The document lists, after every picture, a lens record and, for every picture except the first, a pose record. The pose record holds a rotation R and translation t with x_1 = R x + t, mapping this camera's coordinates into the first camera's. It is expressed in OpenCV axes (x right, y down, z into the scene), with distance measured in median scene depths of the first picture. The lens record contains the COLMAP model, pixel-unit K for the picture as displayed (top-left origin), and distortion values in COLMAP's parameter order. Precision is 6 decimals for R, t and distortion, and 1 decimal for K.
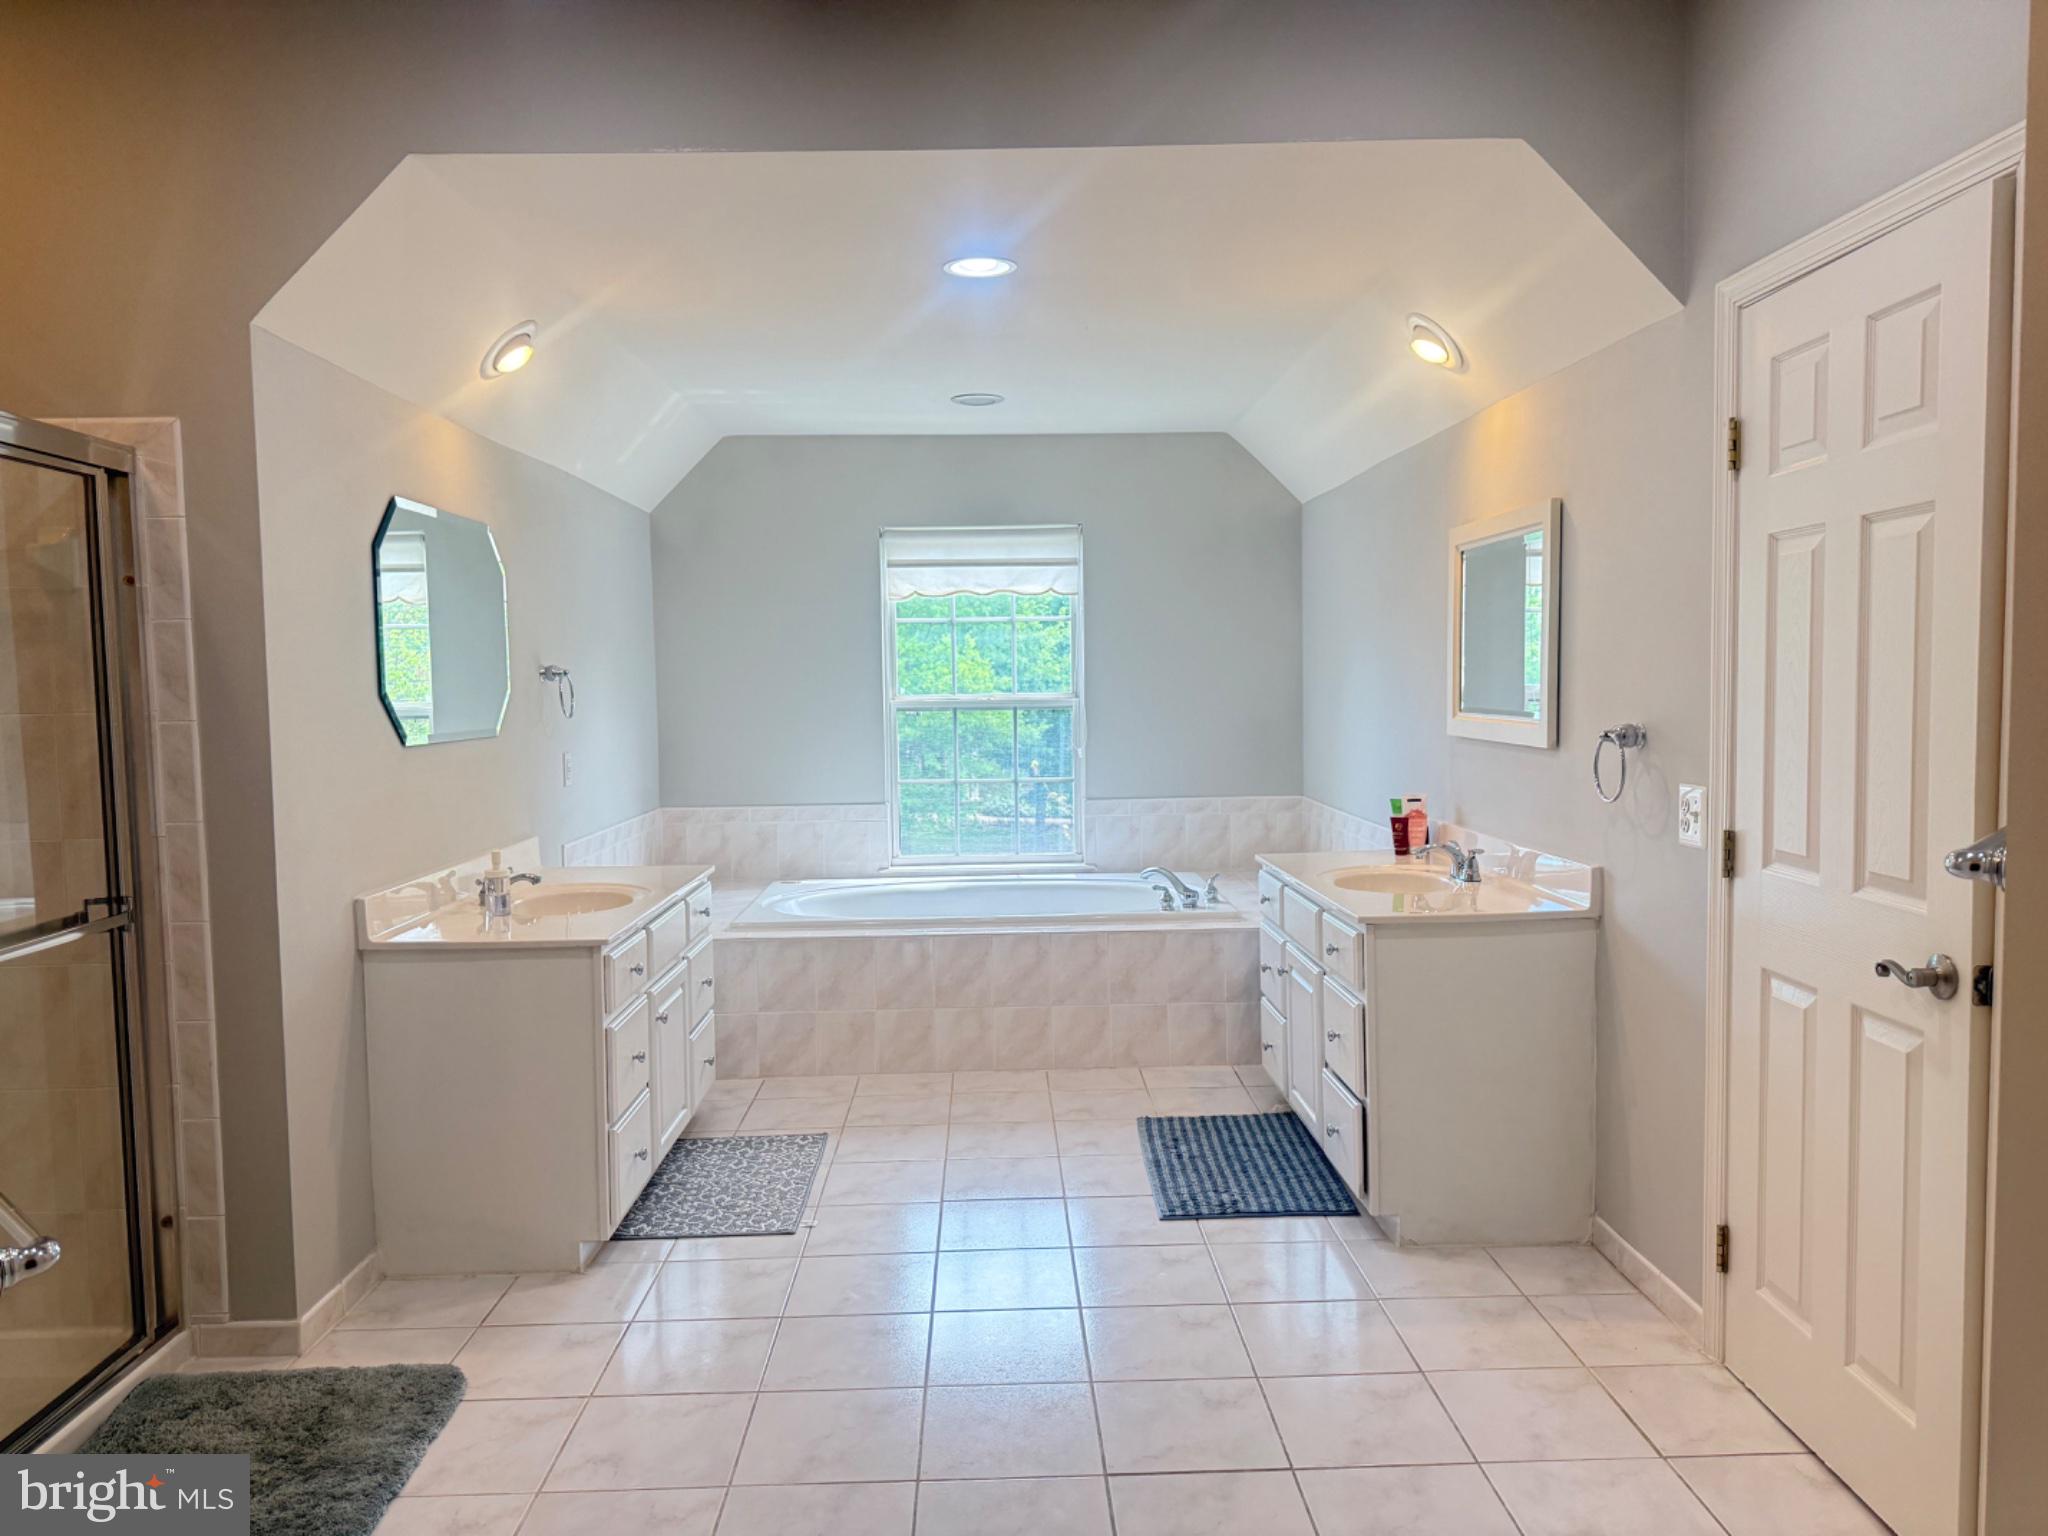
lens RADIAL K [[1436.7, 0, 1018.8], [0, 1436.7, 770.7], [0, 0, 1]] dist [0.135958, -0.189070]
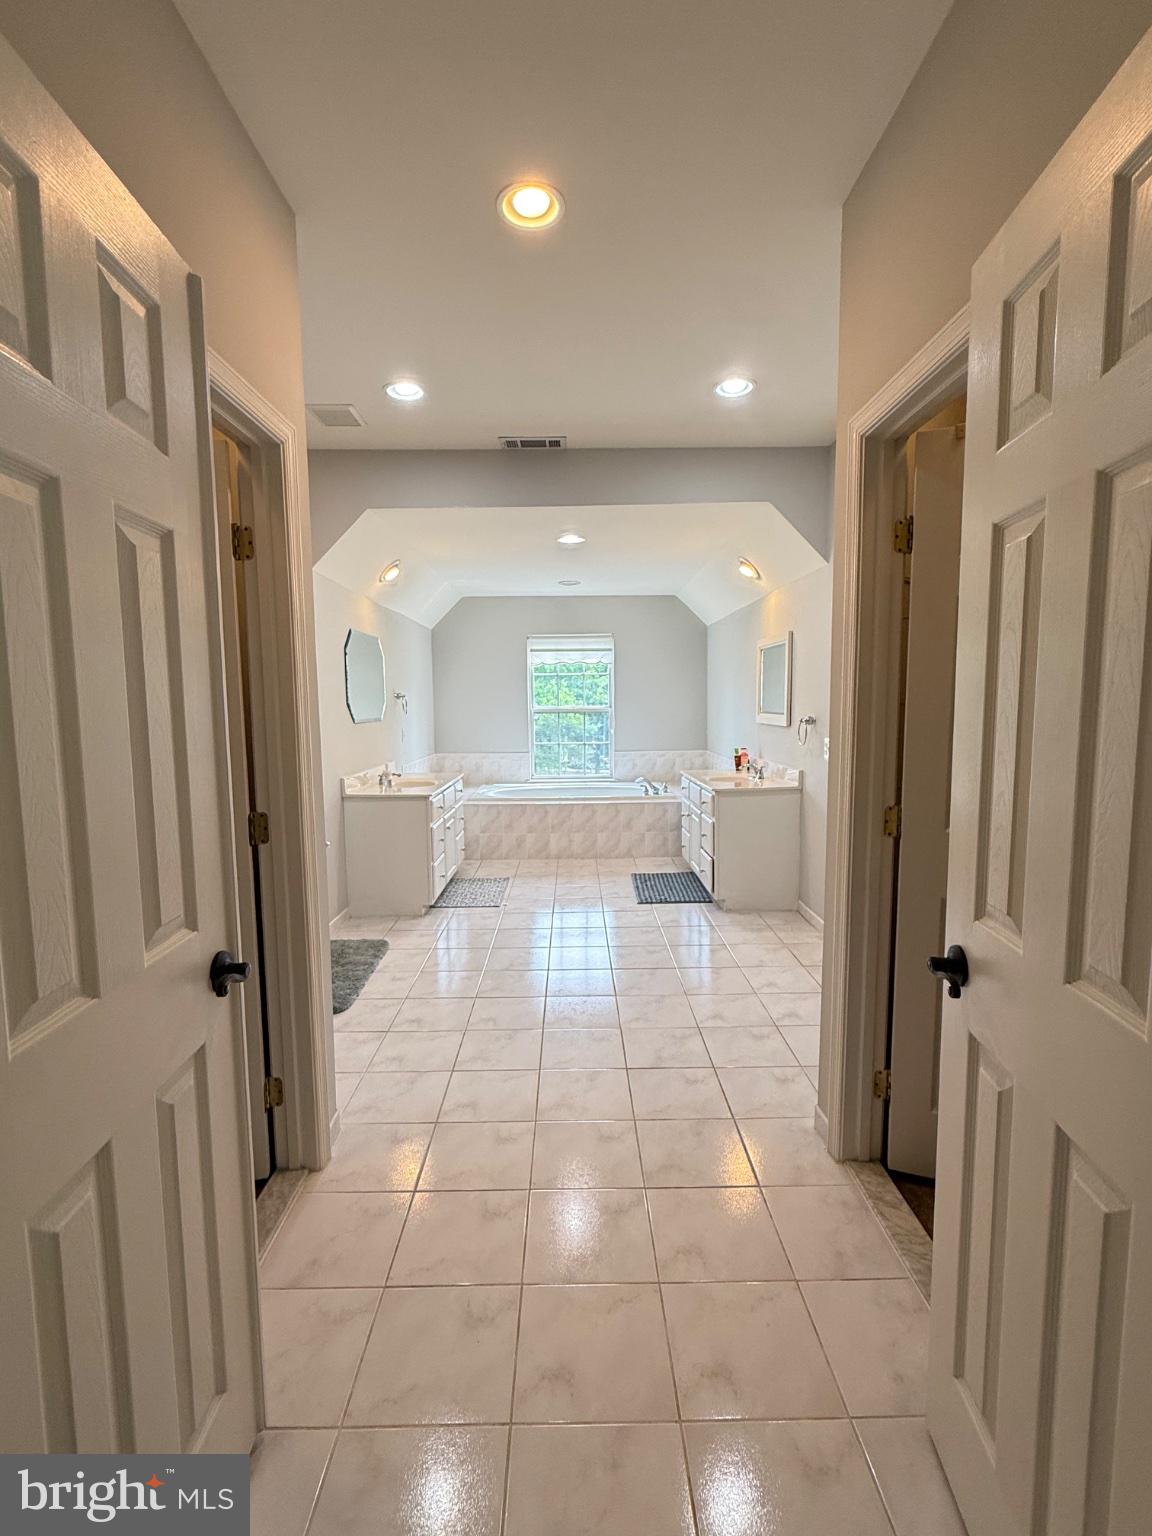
lens RADIAL K [[716.8, 0, 576.0], [0, 716.8, 768.0], [0, 0, 1]] dist [0.029637, 0.000022]
pose [[0.999851, 0.006721, -0.015877, 0.004405], [-0.006279, 0.999596, 0.027717, 0.022630], [0.016057, -0.027613, 0.999490, -0.260567]]
